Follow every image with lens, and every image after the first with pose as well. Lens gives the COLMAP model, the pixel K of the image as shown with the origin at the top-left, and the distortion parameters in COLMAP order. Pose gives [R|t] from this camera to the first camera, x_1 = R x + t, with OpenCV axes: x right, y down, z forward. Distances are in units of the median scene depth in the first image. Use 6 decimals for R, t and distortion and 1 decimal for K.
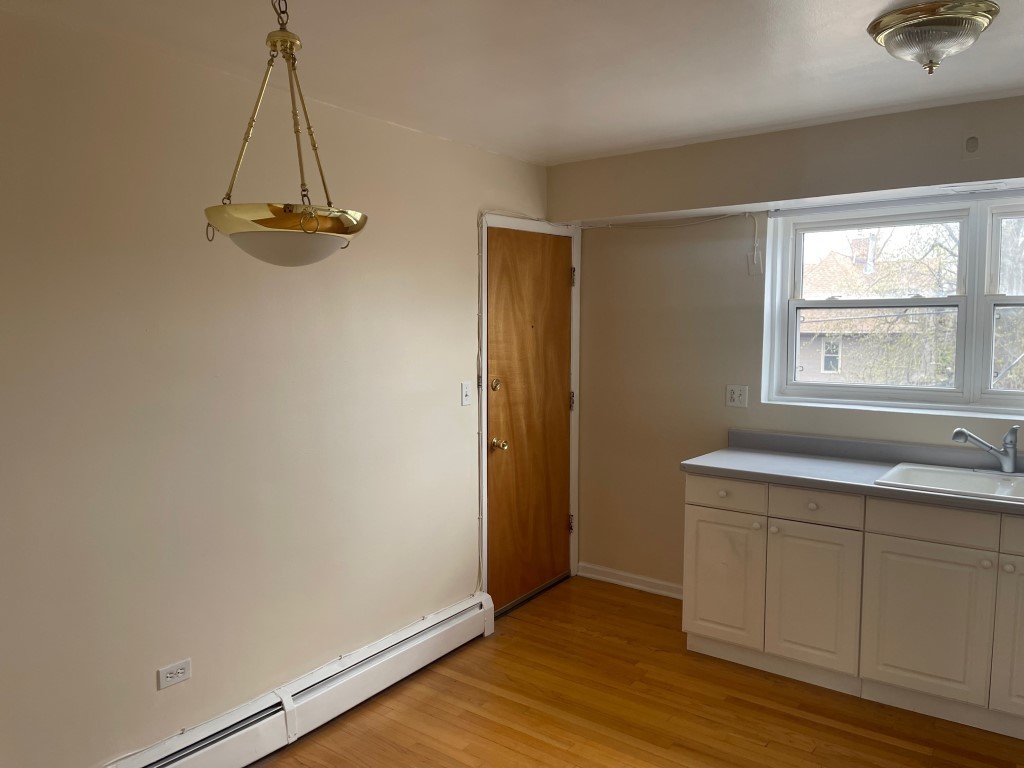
lens RADIAL K [[772.6, 0, 508.6], [0, 772.6, 382.8], [0, 0, 1]] dist [0.093060, -0.125095]
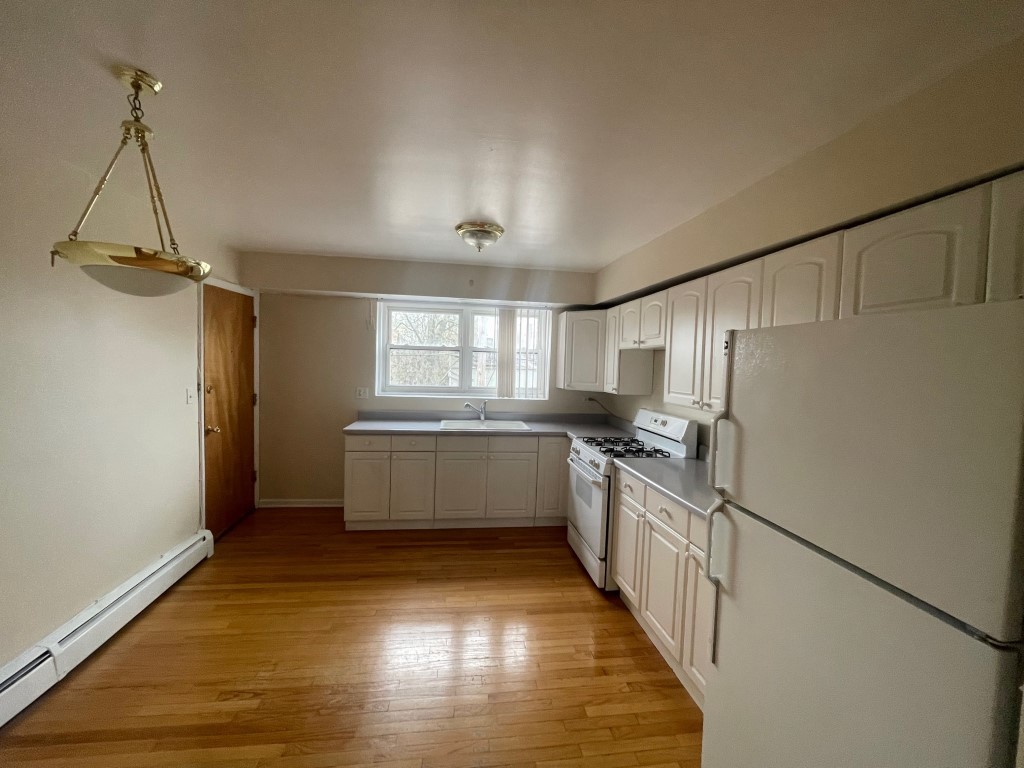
lens RADIAL K [[413.2, 0, 509.8], [0, 413.2, 385.1], [0, 0, 1]] dist [-0.003002, -0.000505]
pose [[0.711730, -0.014232, 0.702309, -0.179350], [0.023762, 0.999710, -0.003822, 0.011756], [-0.702051, 0.019408, 0.711862, 0.029167]]
